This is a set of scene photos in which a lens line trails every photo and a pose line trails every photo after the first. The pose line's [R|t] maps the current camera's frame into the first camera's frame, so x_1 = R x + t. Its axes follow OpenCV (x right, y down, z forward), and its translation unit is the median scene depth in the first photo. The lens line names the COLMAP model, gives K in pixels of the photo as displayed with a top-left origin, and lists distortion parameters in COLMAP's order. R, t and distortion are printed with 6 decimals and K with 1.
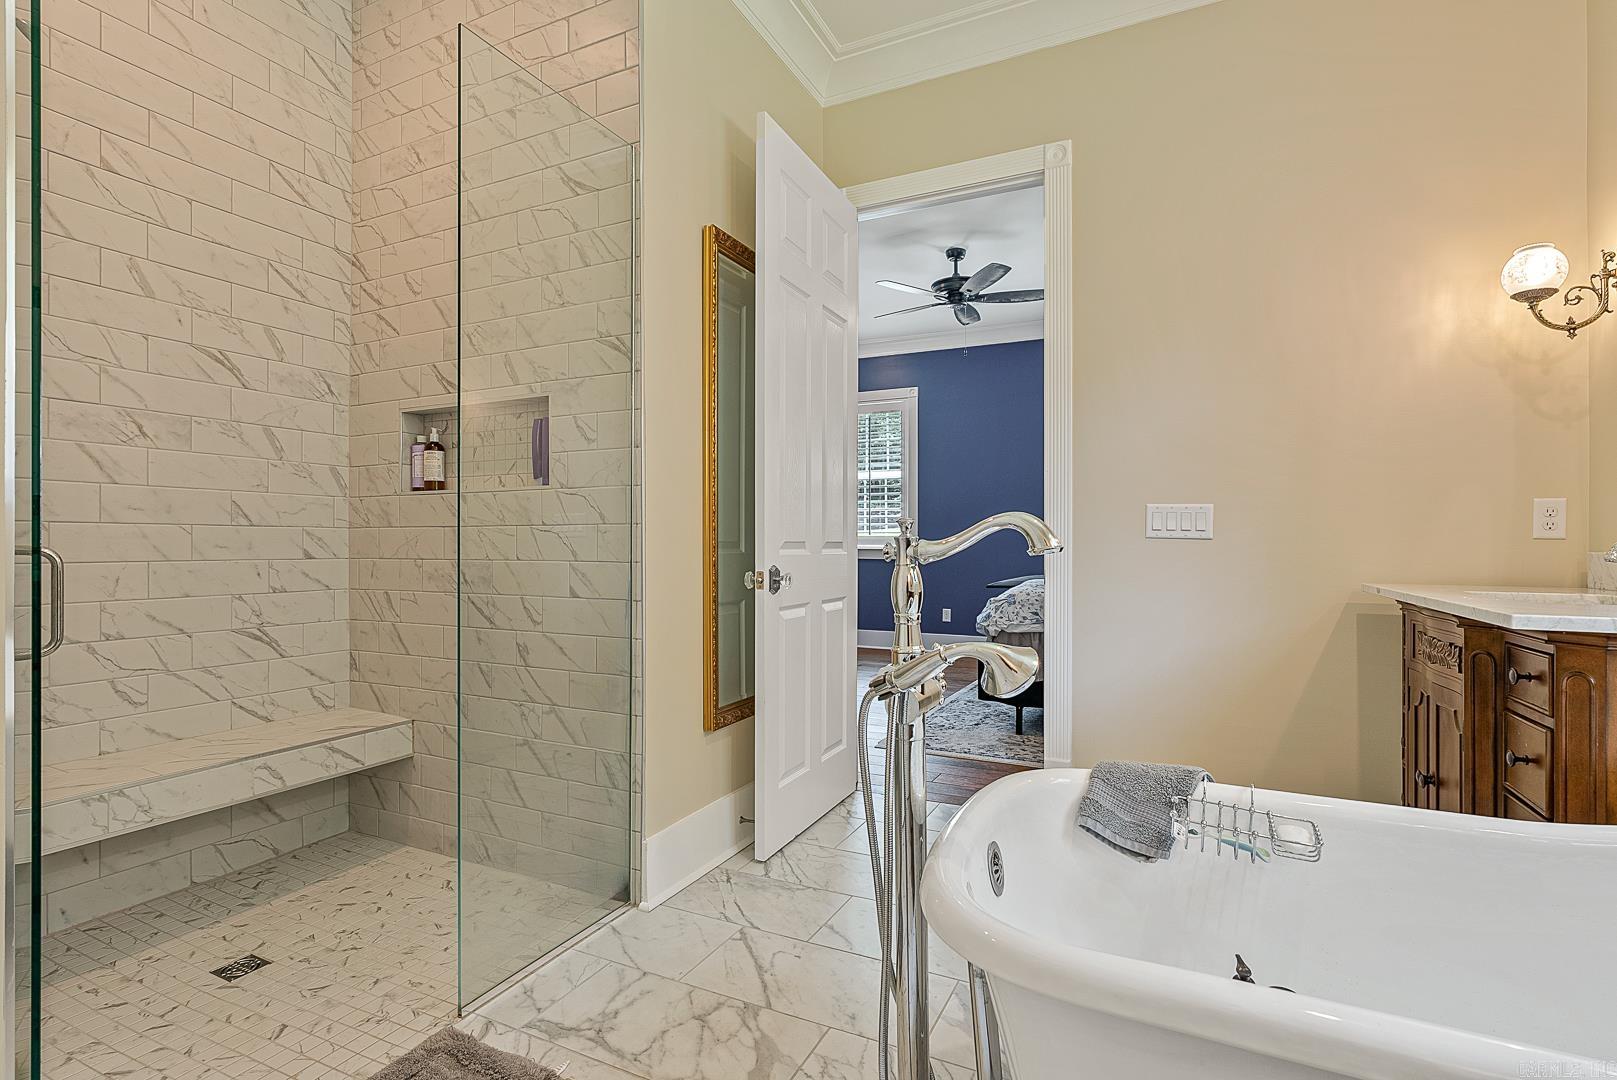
lens RADIAL K [[772.4, 0, 797.6], [0, 772.4, 548.1], [0, 0, 1]] dist [-0.003598, 0.000170]
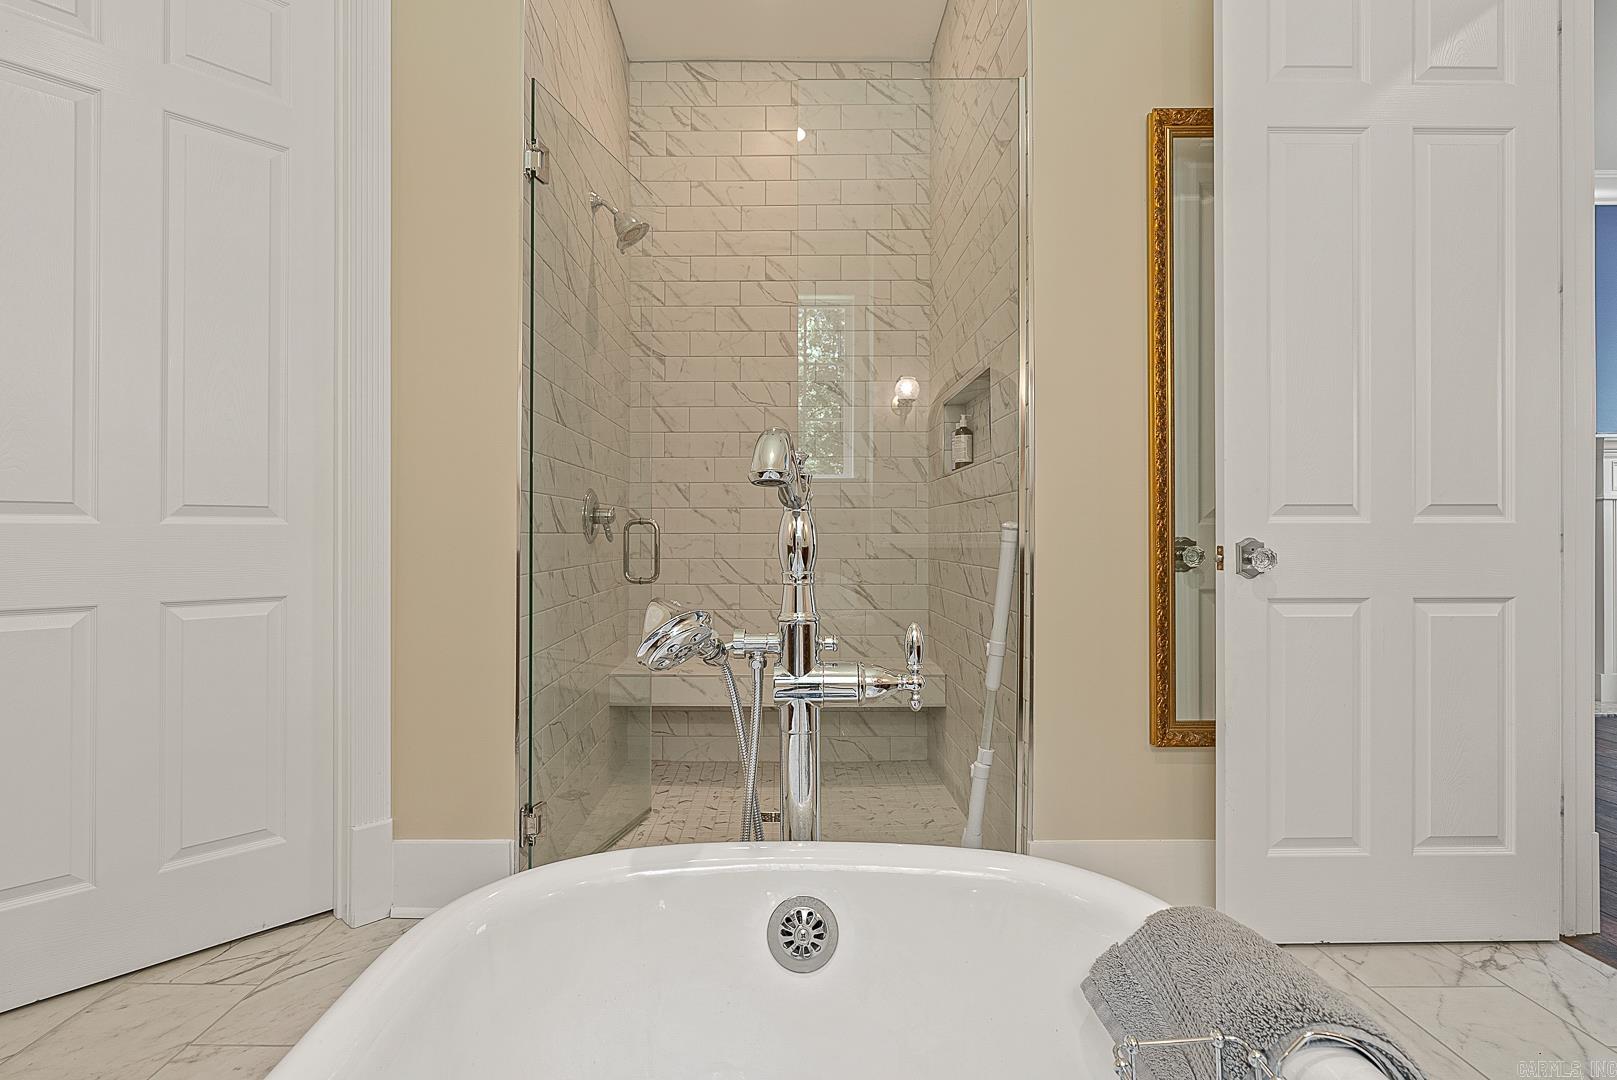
lens RADIAL K [[745.4, 0, 797.5], [0, 745.4, 532.4], [0, 0, 1]] dist [-0.004354, 0.000890]
pose [[0.449548, -0.005778, -0.893238, 0.378417], [-0.000160, 0.999979, -0.006549, 0.020594], [0.893256, 0.003088, 0.449537, 0.308978]]
